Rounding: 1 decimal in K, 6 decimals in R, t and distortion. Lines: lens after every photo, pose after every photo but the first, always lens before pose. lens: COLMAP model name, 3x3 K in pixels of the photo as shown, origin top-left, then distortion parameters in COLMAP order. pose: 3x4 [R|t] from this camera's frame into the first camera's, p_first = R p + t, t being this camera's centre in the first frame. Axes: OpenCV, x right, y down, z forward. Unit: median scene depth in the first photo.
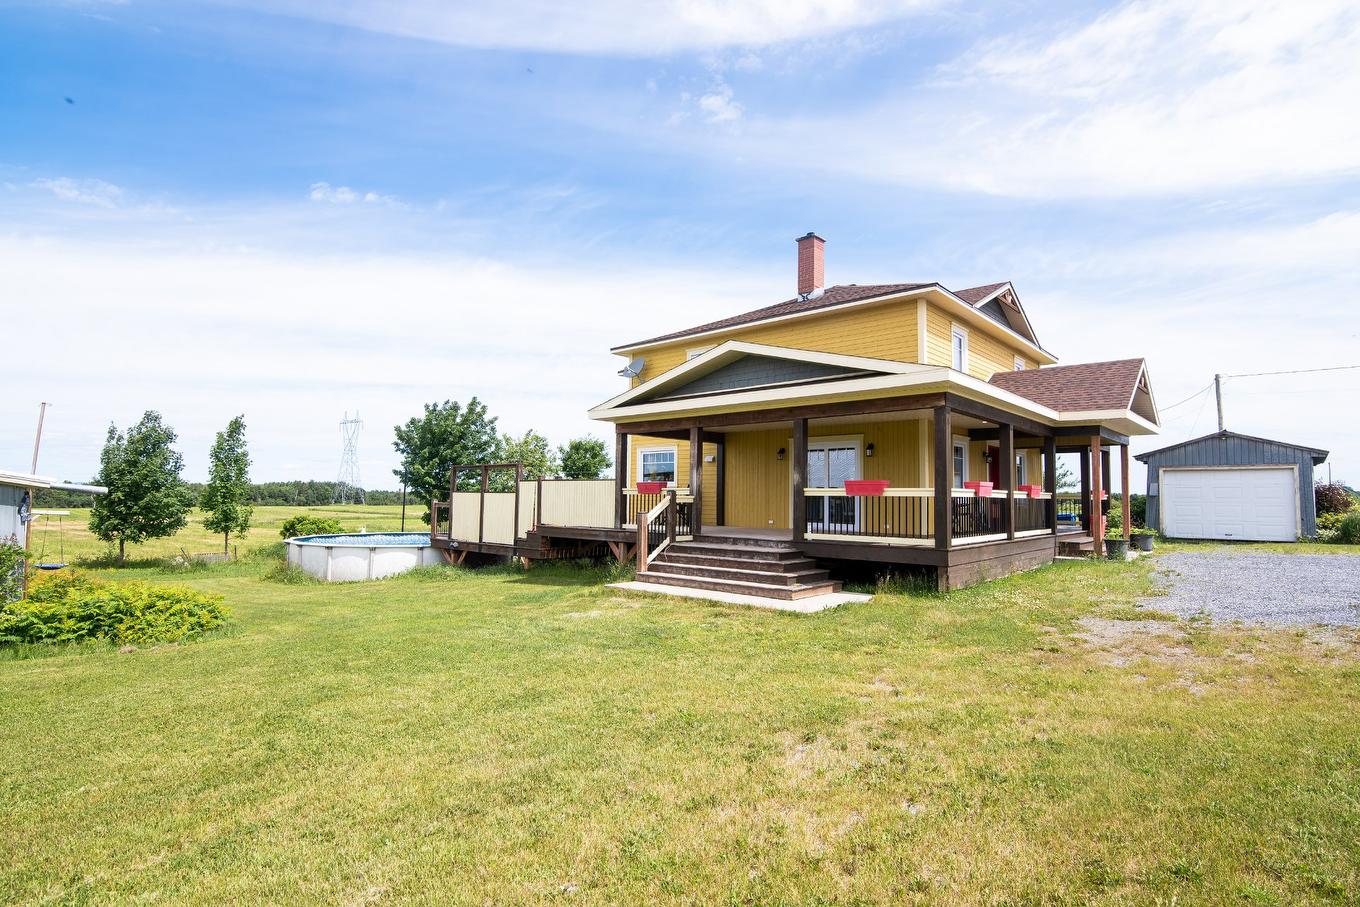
lens RADIAL K [[671.7, 0, 687.5], [0, 671.7, 470.1], [0, 0, 1]] dist [0.000259, -0.000099]
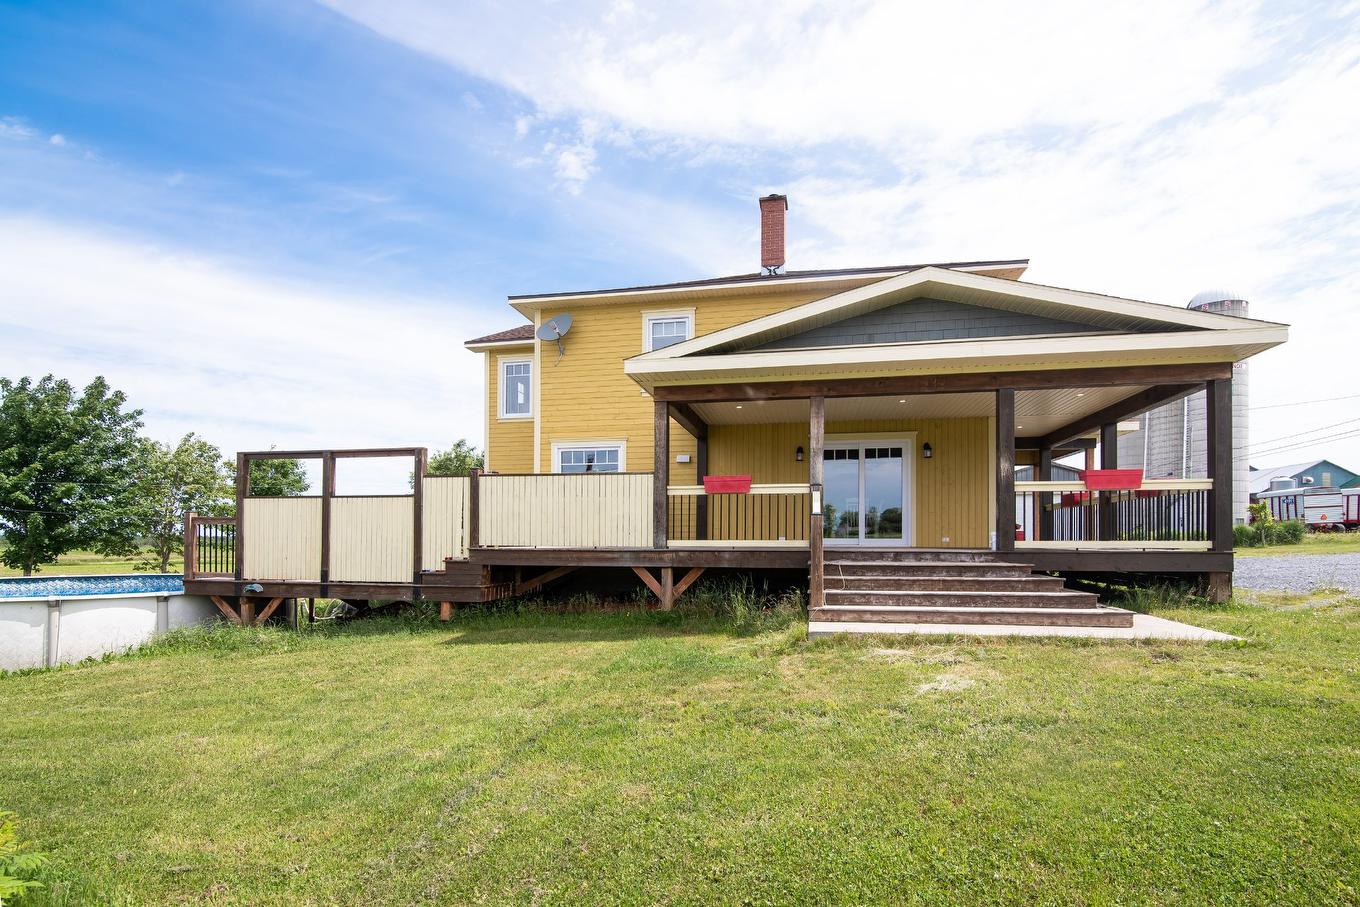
lens RADIAL K [[654.6, 0, 681.2], [0, 654.6, 524.5], [0, 0, 1]] dist [-0.015392, 0.000529]
pose [[0.862230, 0.005484, 0.506487, -0.259022], [-0.014968, 0.999781, 0.014656, 0.035268], [-0.506295, -0.020218, 0.862123, 0.279990]]
